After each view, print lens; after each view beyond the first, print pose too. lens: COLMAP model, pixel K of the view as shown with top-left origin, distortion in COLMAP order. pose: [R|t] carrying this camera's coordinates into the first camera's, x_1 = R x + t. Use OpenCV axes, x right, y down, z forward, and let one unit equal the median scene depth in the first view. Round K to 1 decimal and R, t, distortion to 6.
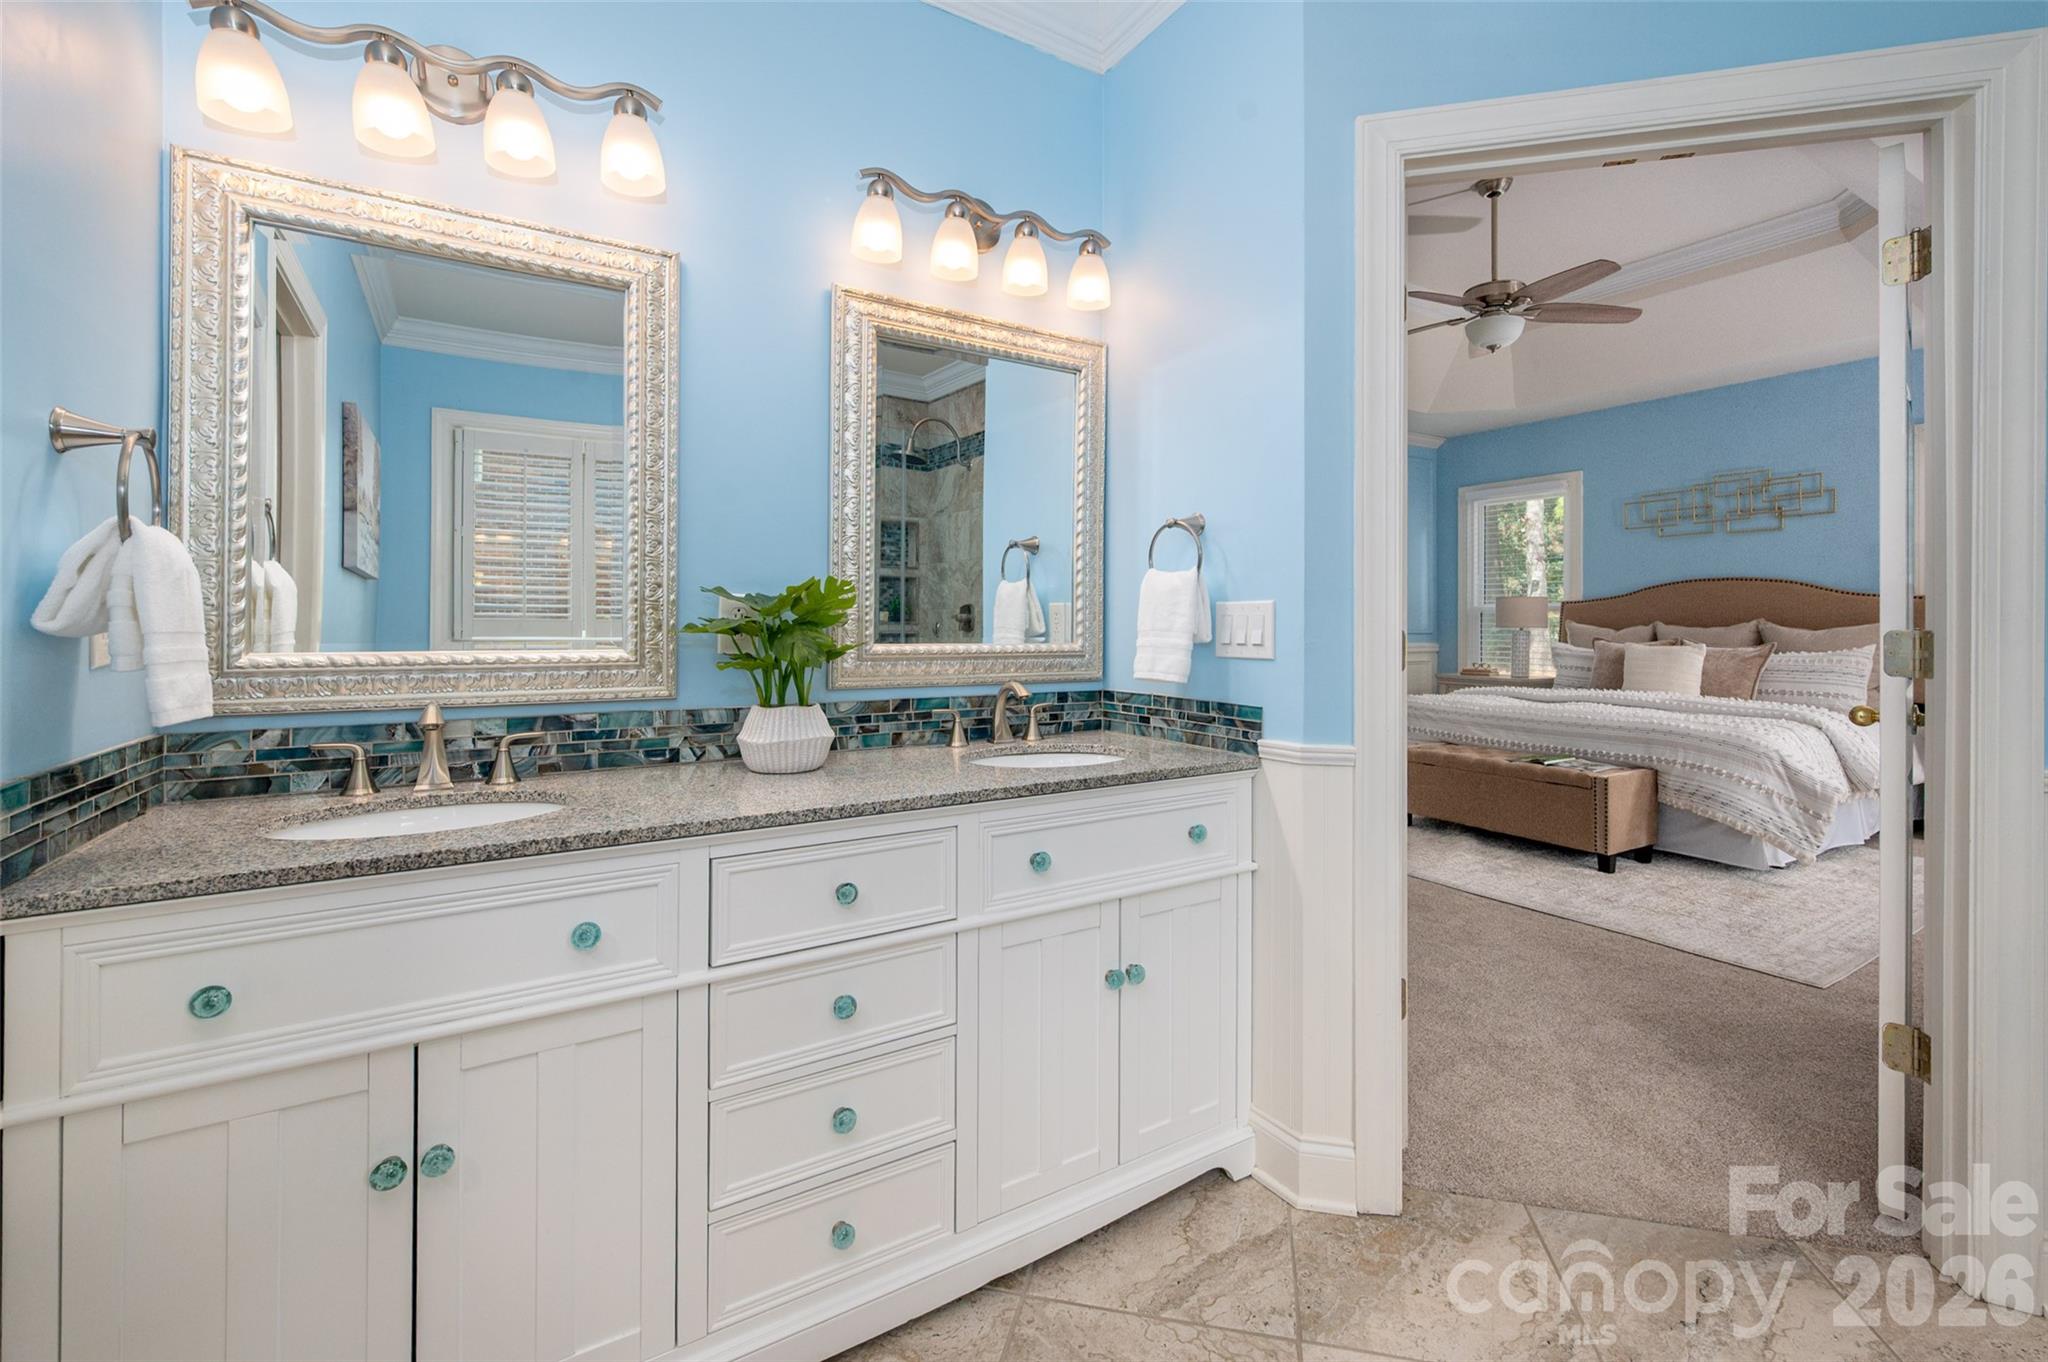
lens RADIAL K [[838.2, 0, 1024.3], [0, 838.2, 636.3], [0, 0, 1]] dist [-0.013773, 0.000406]
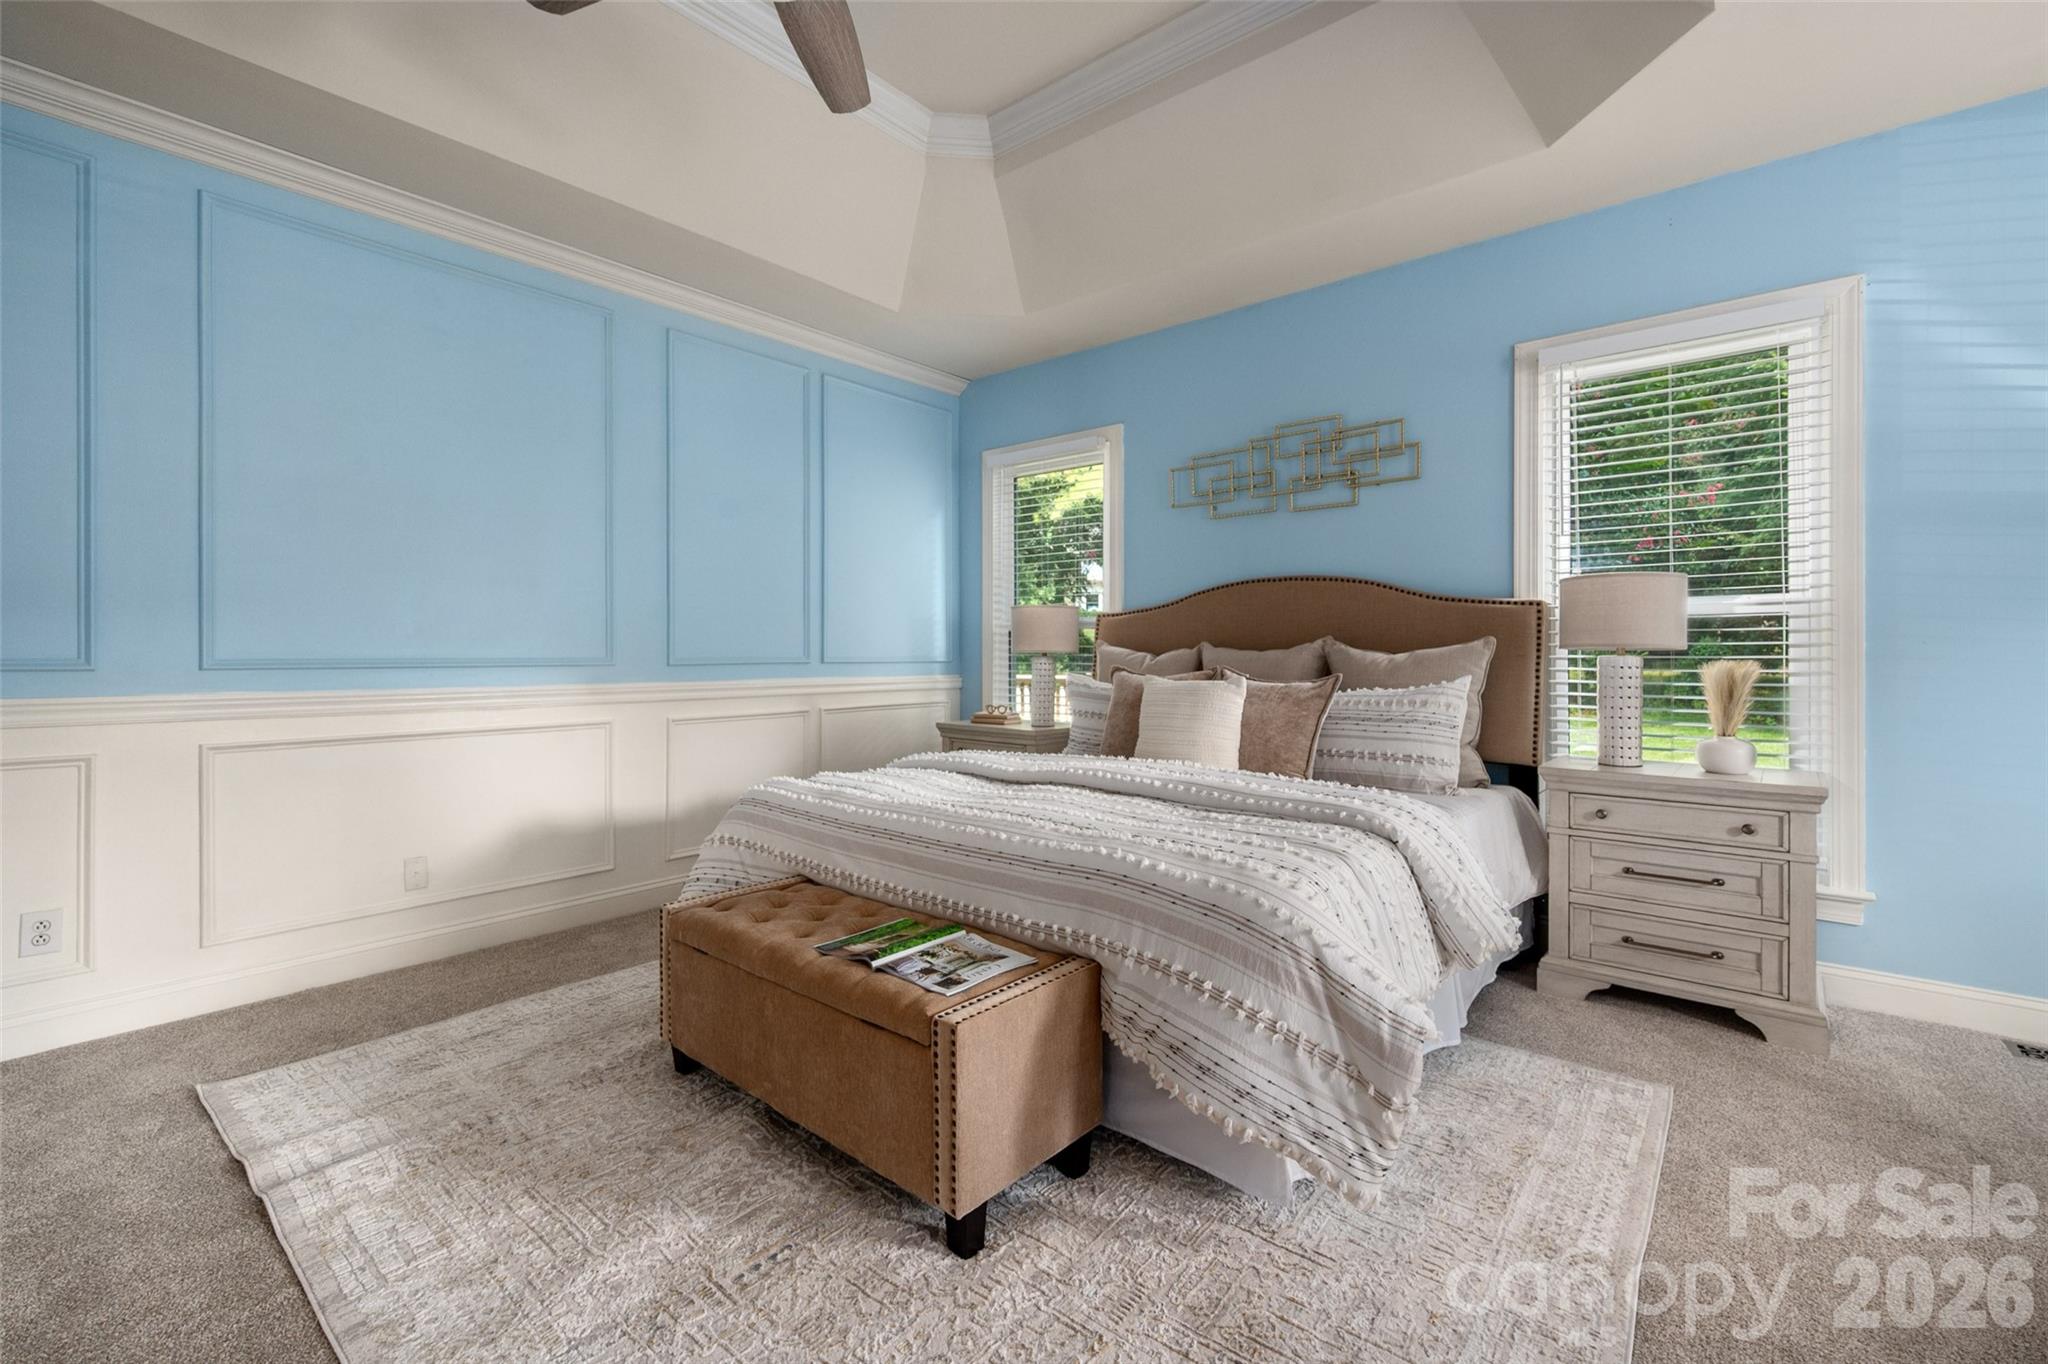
lens RADIAL K [[838.2, 0, 1021.3], [0, 838.2, 683.8], [0, 0, 1]] dist [-0.013773, 0.000406]
pose [[0.945505, -0.016924, 0.325169, 0.579573], [0.009398, 0.999651, 0.024702, -0.002635], [-0.325473, -0.020300, 0.945333, 0.591428]]
